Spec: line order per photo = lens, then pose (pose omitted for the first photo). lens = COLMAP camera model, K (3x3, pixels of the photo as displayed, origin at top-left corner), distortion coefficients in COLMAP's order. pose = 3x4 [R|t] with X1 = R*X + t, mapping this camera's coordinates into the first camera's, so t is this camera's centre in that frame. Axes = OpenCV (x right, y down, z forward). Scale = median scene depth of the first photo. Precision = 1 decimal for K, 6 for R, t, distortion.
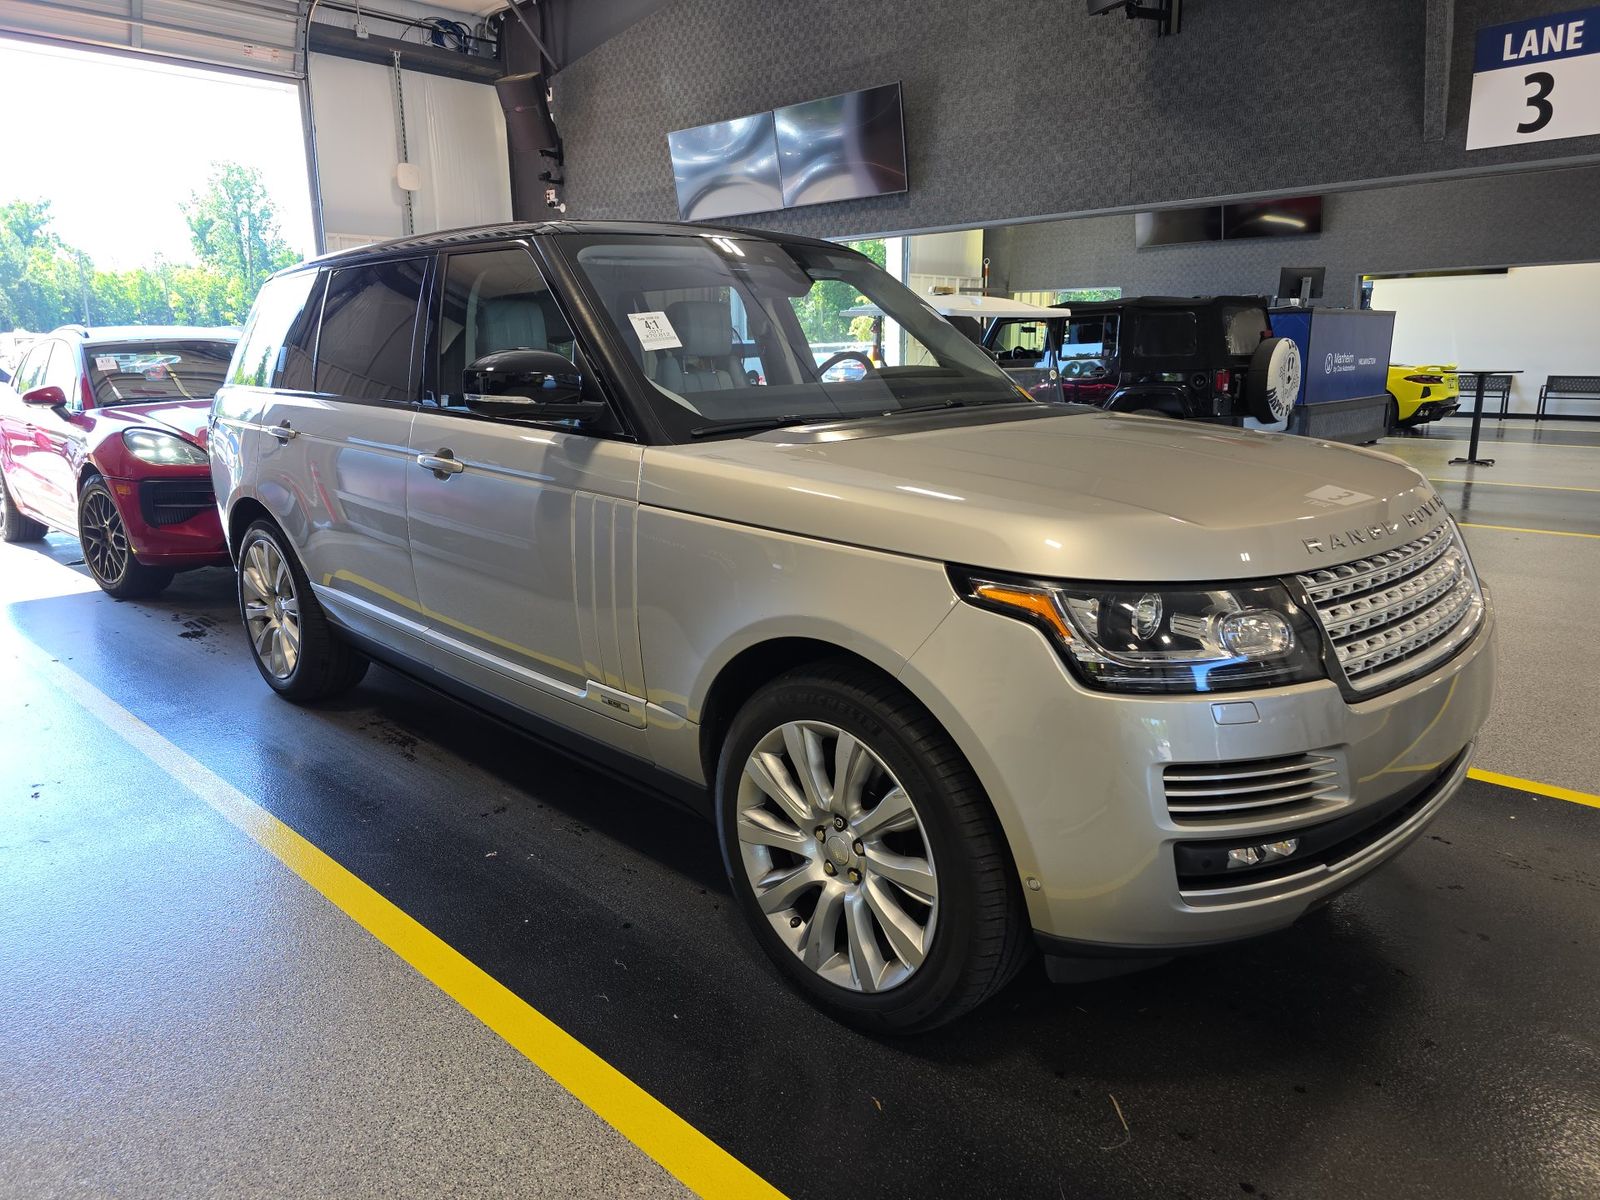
lens RADIAL K [[1081.2, 0, 796.6], [0, 1081.2, 595.4], [0, 0, 1]] dist [0.027203, -0.034033]
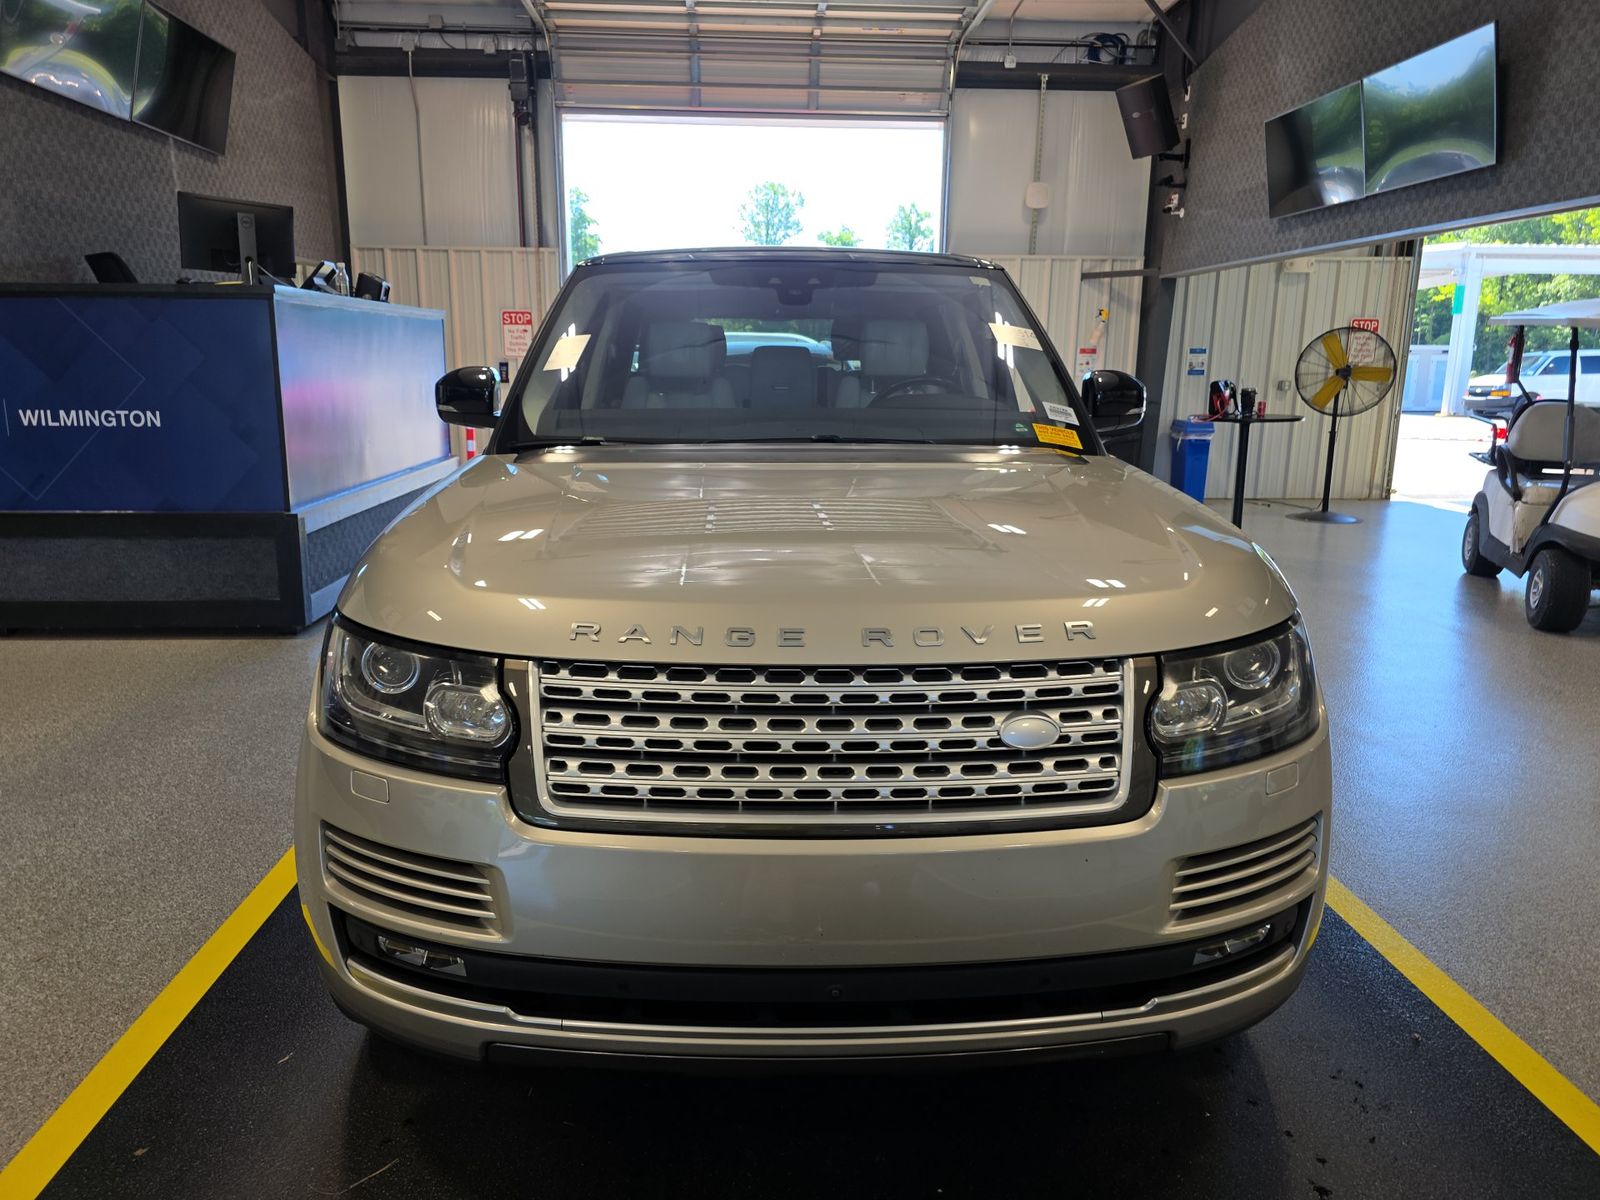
lens RADIAL K [[1081.2, 0, 798.1], [0, 1081.2, 598.8], [0, 0, 1]] dist [0.027203, -0.034033]
pose [[0.721098, 0.164376, -0.673052, 0.278182], [-0.165819, 0.984161, 0.062701, -0.037007], [0.672698, 0.066391, 0.736933, 0.122310]]
